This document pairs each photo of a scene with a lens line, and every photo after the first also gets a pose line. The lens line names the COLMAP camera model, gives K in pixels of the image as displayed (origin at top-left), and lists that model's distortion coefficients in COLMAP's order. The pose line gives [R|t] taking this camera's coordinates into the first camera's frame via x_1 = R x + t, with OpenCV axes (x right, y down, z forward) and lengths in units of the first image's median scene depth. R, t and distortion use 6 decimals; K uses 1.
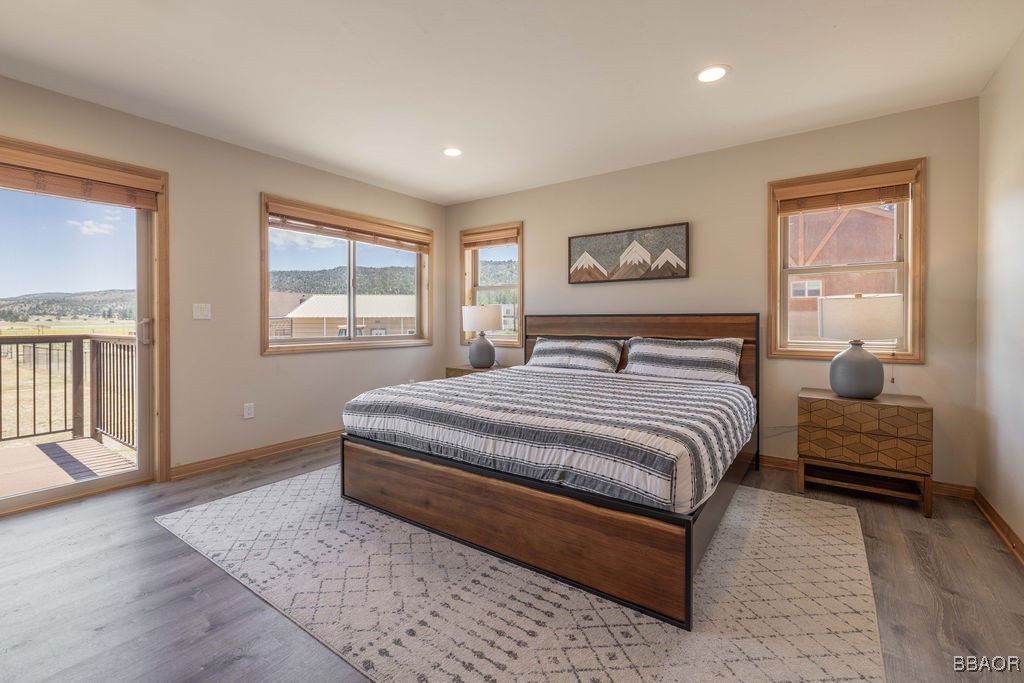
lens RADIAL K [[463.8, 0, 503.0], [0, 463.8, 325.2], [0, 0, 1]] dist [-0.000240, -0.000166]
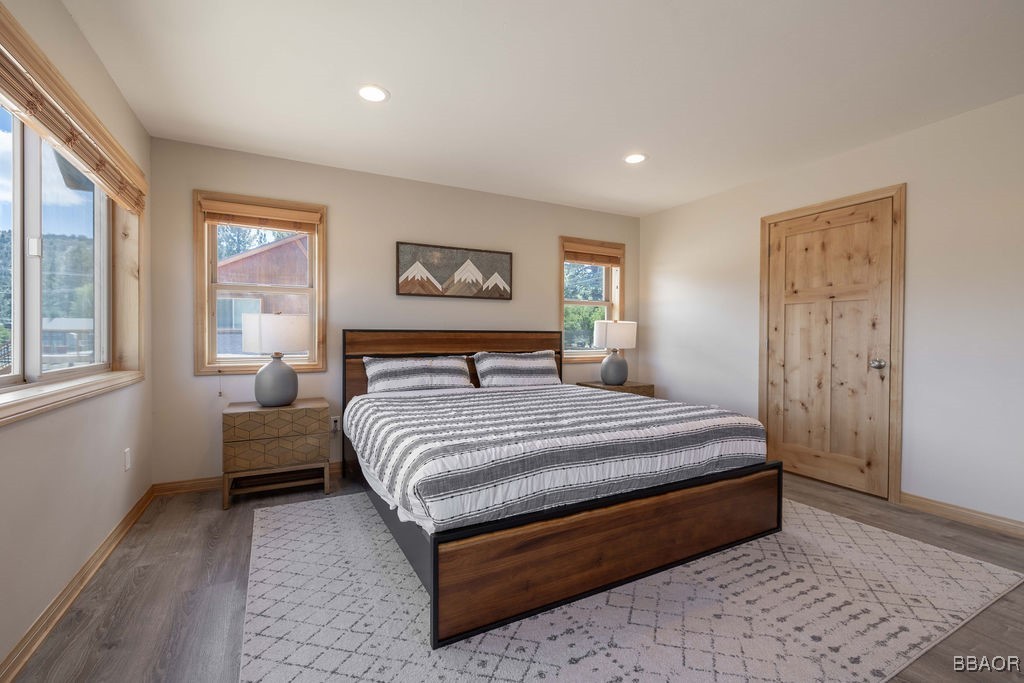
lens RADIAL K [[437.6, 0, 508.3], [0, 437.6, 341.4], [0, 0, 1]] dist [-0.001115, 0.000063]
pose [[0.434819, -0.010401, 0.900458, -0.591420], [0.007206, 0.999941, 0.008071, -0.006462], [-0.900489, 0.002979, 0.434868, 0.514378]]
